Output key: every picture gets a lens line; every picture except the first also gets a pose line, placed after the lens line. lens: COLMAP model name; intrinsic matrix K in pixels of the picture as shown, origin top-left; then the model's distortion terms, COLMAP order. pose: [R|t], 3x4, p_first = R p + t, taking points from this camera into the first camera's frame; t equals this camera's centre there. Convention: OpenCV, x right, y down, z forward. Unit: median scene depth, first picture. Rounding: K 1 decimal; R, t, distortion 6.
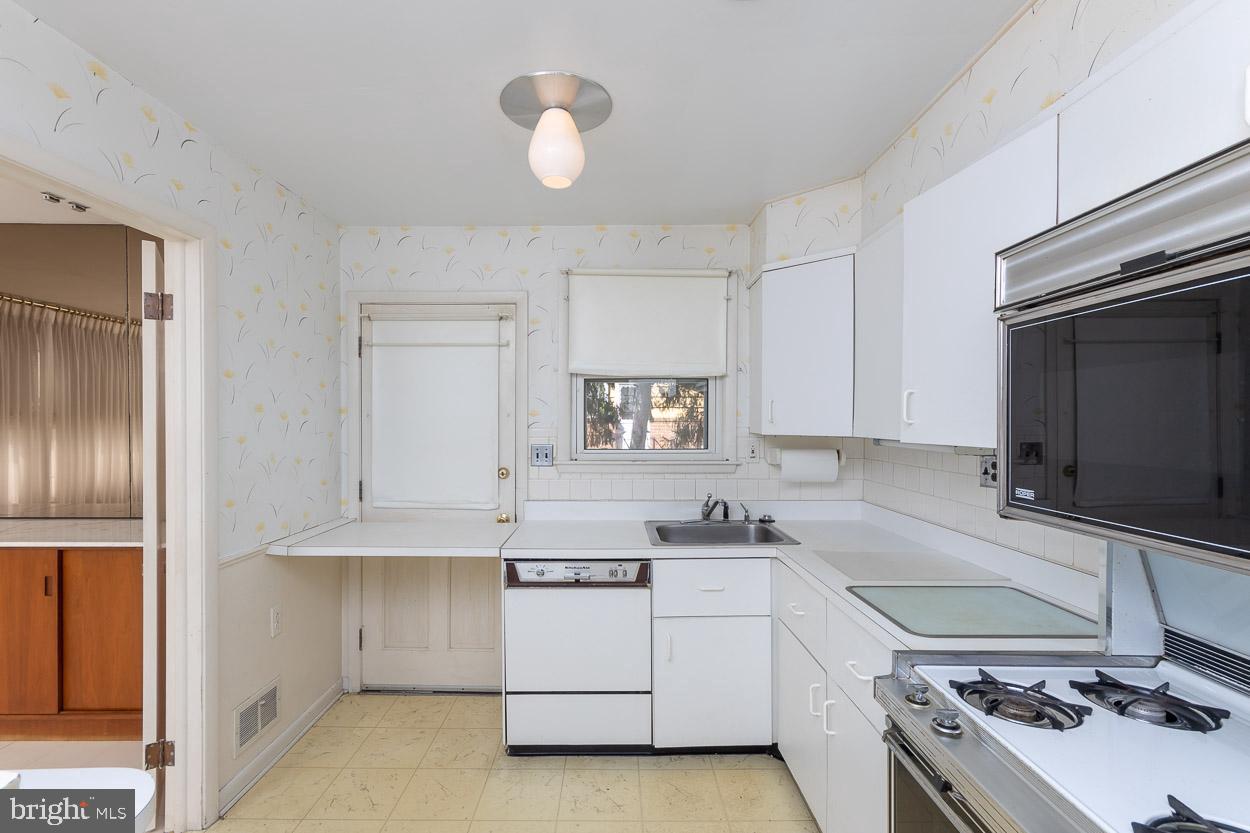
lens RADIAL K [[569.7, 0, 624.1], [0, 569.7, 422.5], [0, 0, 1]] dist [-0.003223, -0.000509]
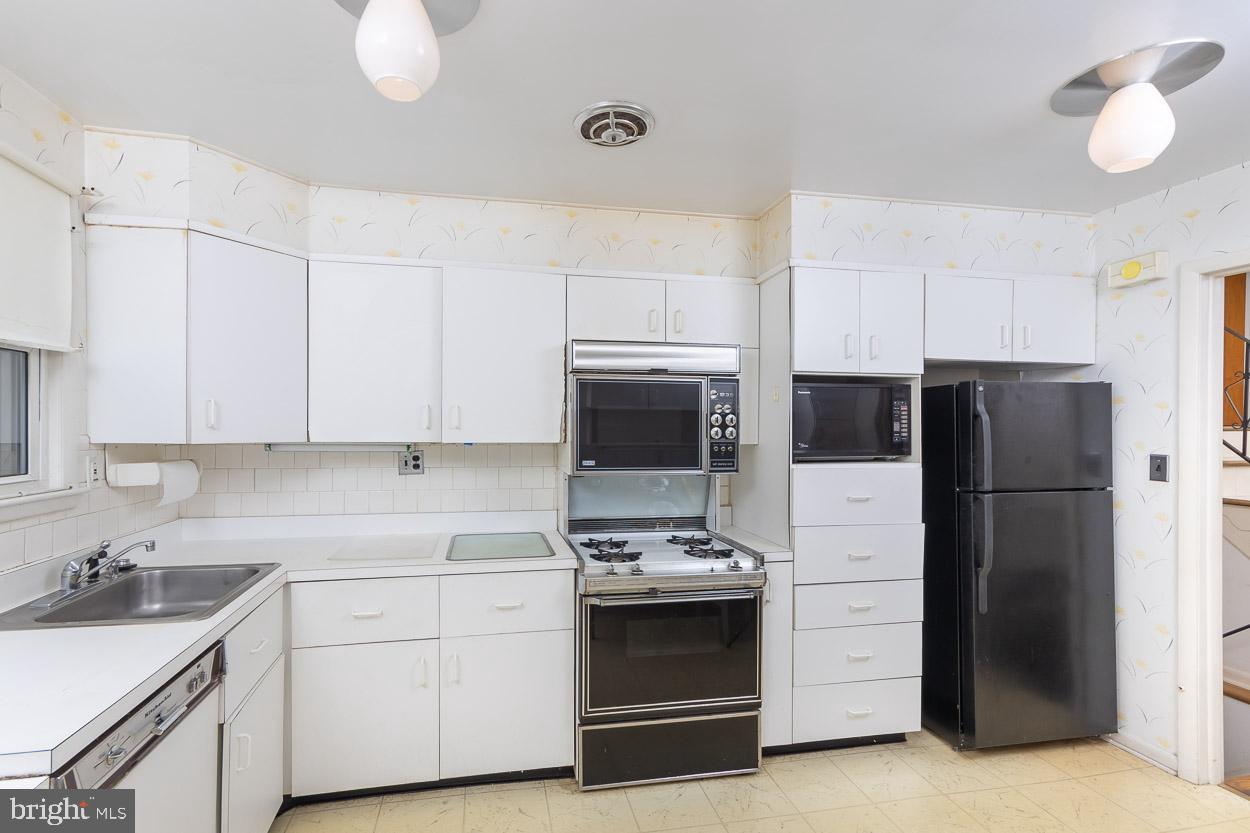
lens RADIAL K [[604.0, 0, 620.5], [0, 604.0, 422.5], [0, 0, 1]] dist [0.005638, 0.001240]
pose [[-0.195916, -0.001742, 0.980619, -1.379758], [-0.004316, 0.999990, 0.000914, -0.021434], [-0.980611, -0.004053, -0.195921, 1.254682]]
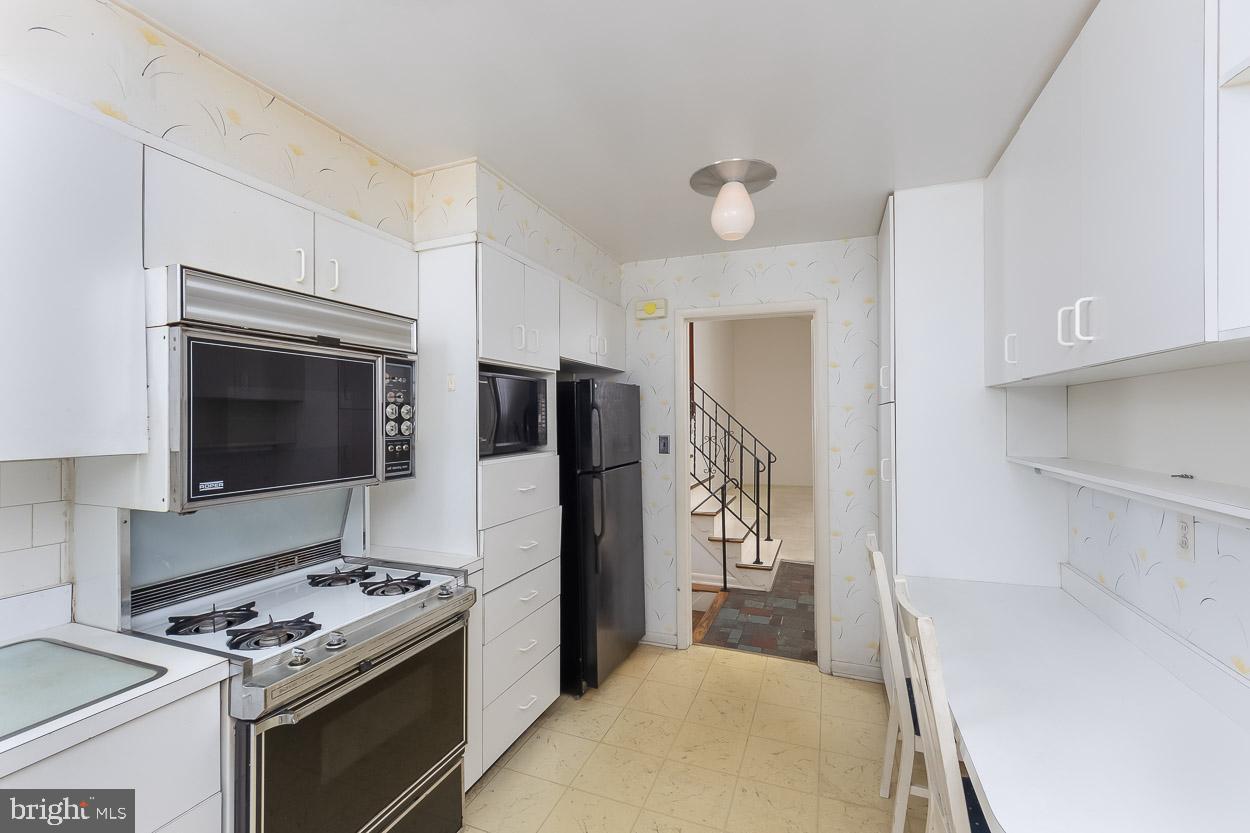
lens RADIAL K [[530.7, 0, 626.8], [0, 530.7, 408.9], [0, 0, 1]] dist [0.001339, -0.000183]
pose [[-0.929453, 0.003960, 0.368920, -0.476825], [-0.000710, 0.999921, -0.012523, -0.019567], [-0.368941, -0.011902, -0.929377, 1.629184]]
